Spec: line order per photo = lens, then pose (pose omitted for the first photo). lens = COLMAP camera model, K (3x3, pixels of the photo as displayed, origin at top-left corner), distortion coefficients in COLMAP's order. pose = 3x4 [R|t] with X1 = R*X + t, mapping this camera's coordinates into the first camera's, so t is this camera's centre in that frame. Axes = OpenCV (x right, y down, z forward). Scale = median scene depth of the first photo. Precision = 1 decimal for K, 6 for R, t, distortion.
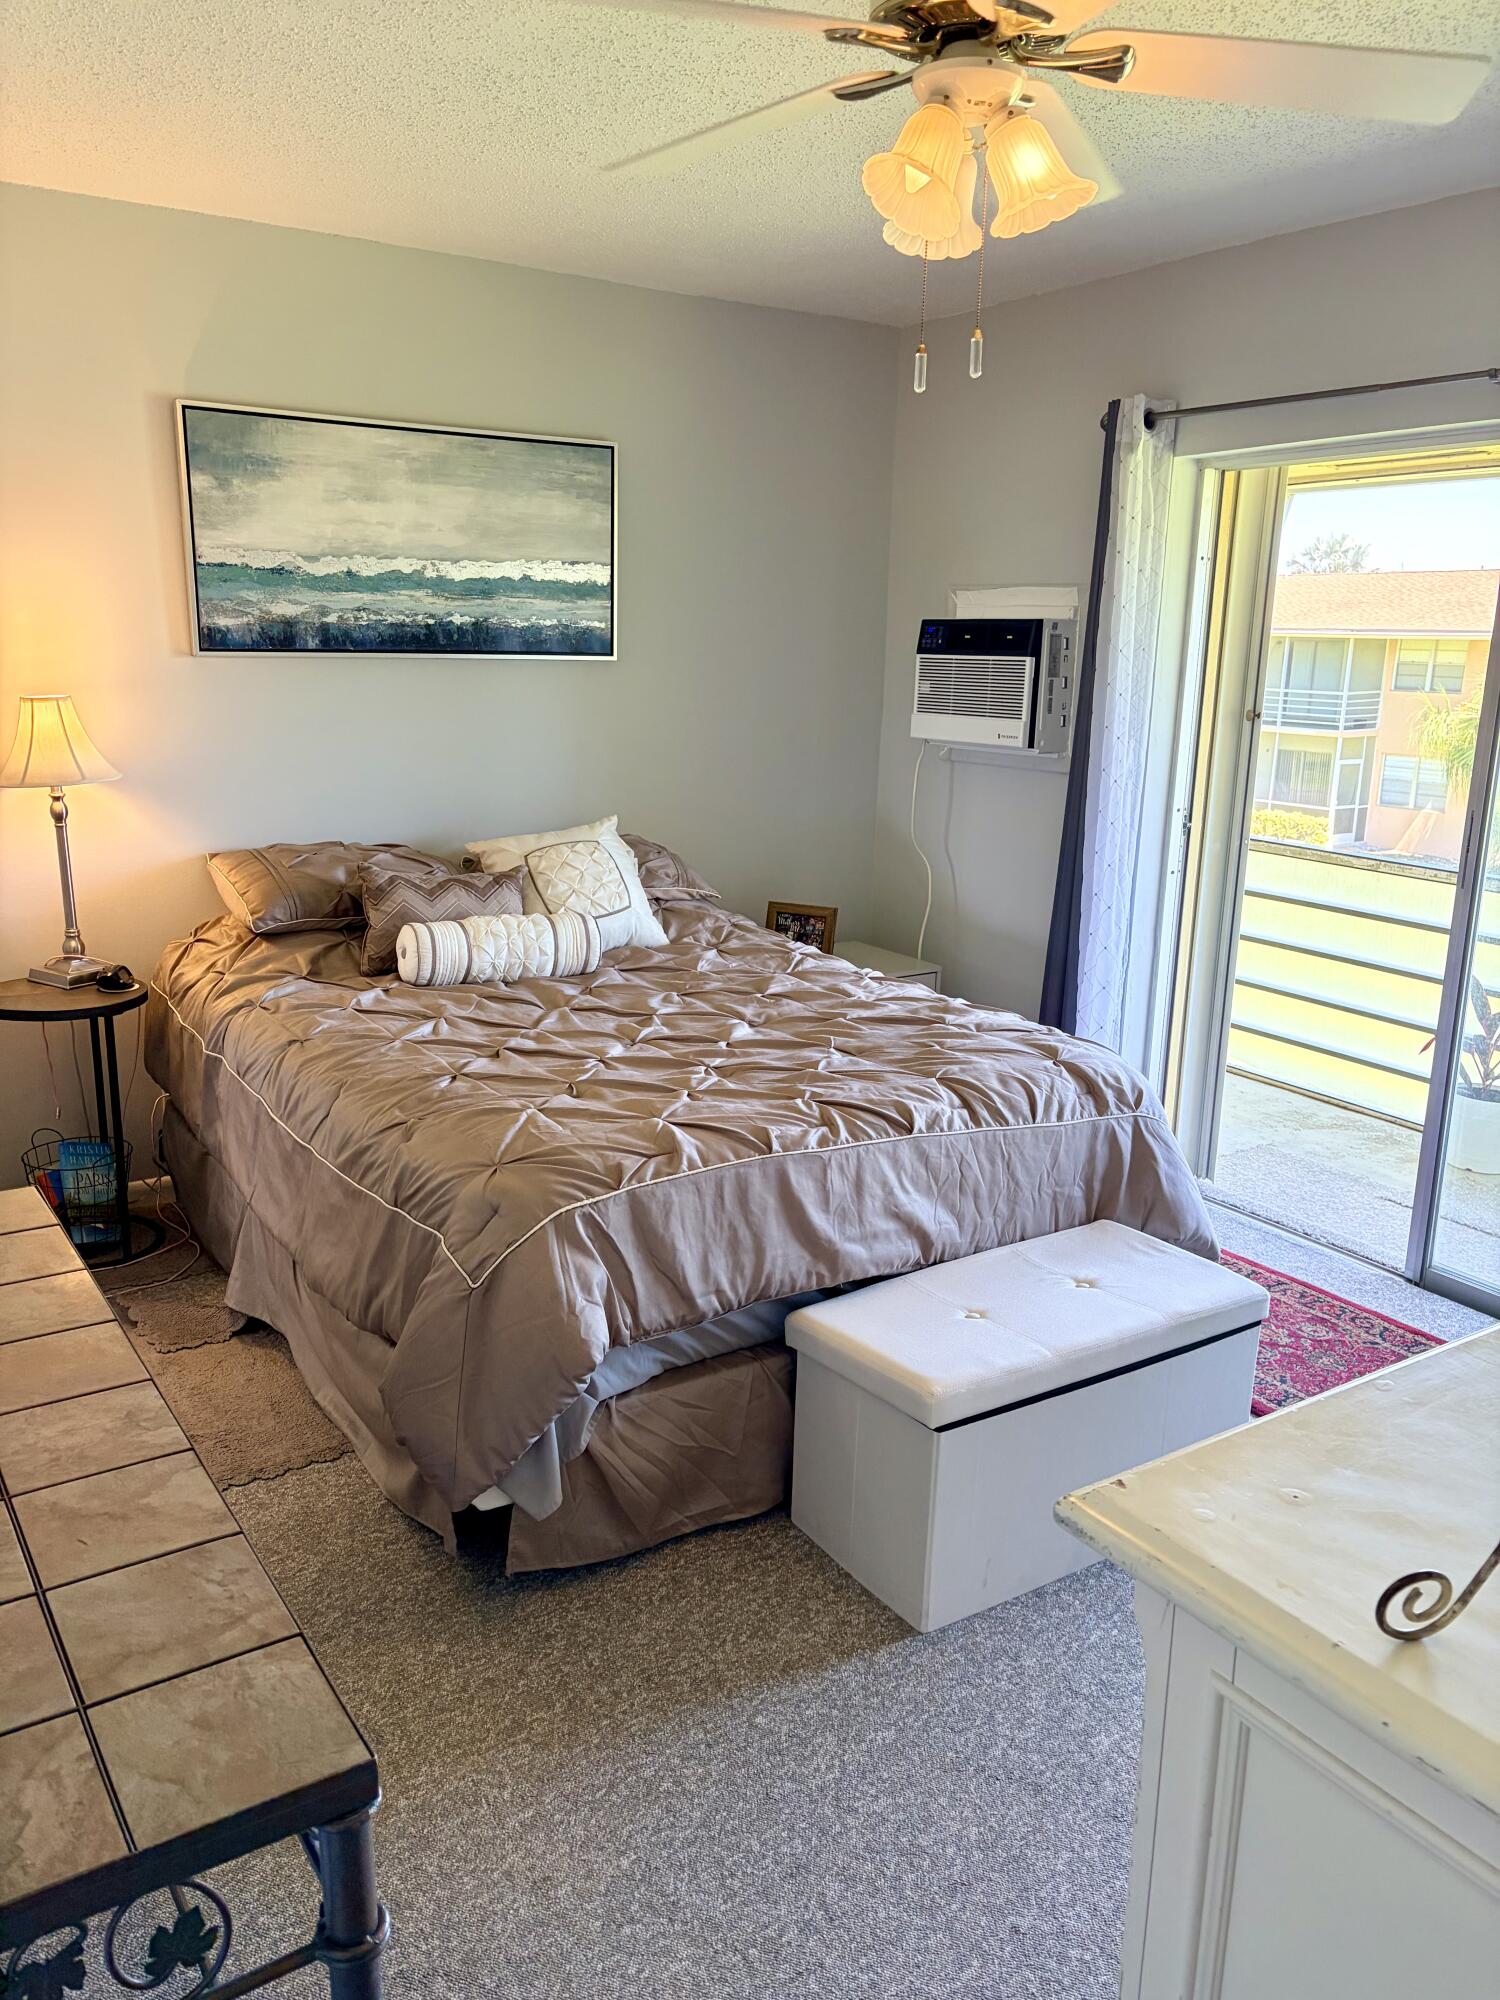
lens RADIAL K [[1484.3, 0, 756.9], [0, 1484.3, 1008.7], [0, 0, 1]] dist [-0.001477, -0.003154]
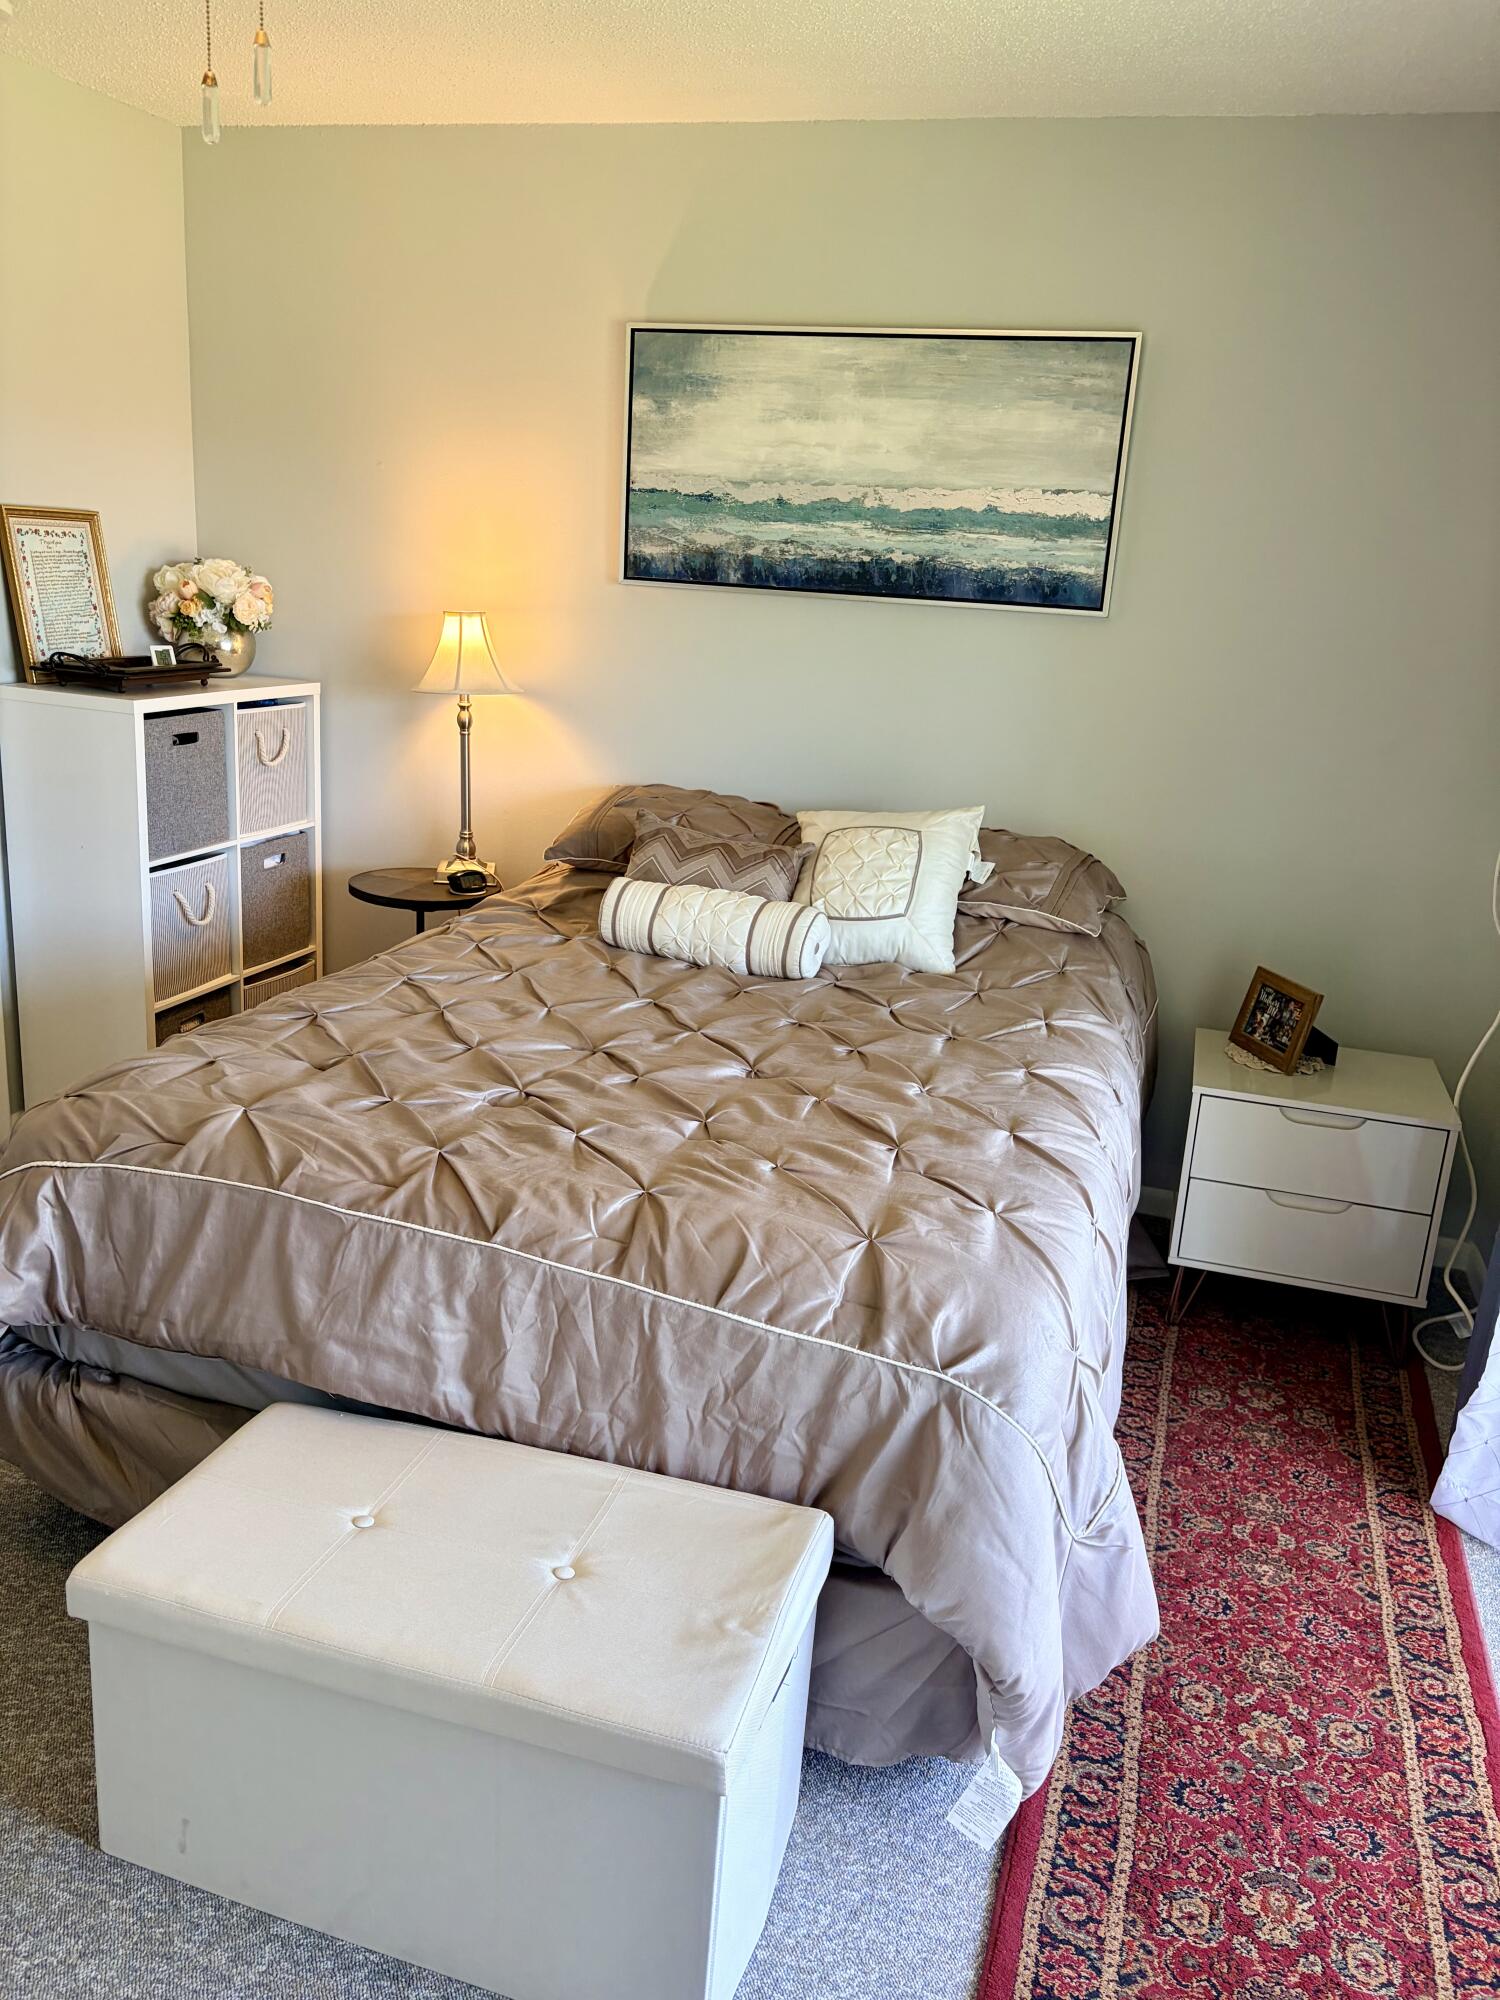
lens RADIAL K [[1493.0, 0, 750.0], [0, 1493.0, 1000.0], [0, 0, 1]] dist [0.004671, -0.028487]
pose [[0.644616, 0.230918, -0.728799, 0.449863], [-0.234824, 0.967014, 0.098696, -0.083595], [0.727550, 0.107519, 0.677578, 0.398121]]
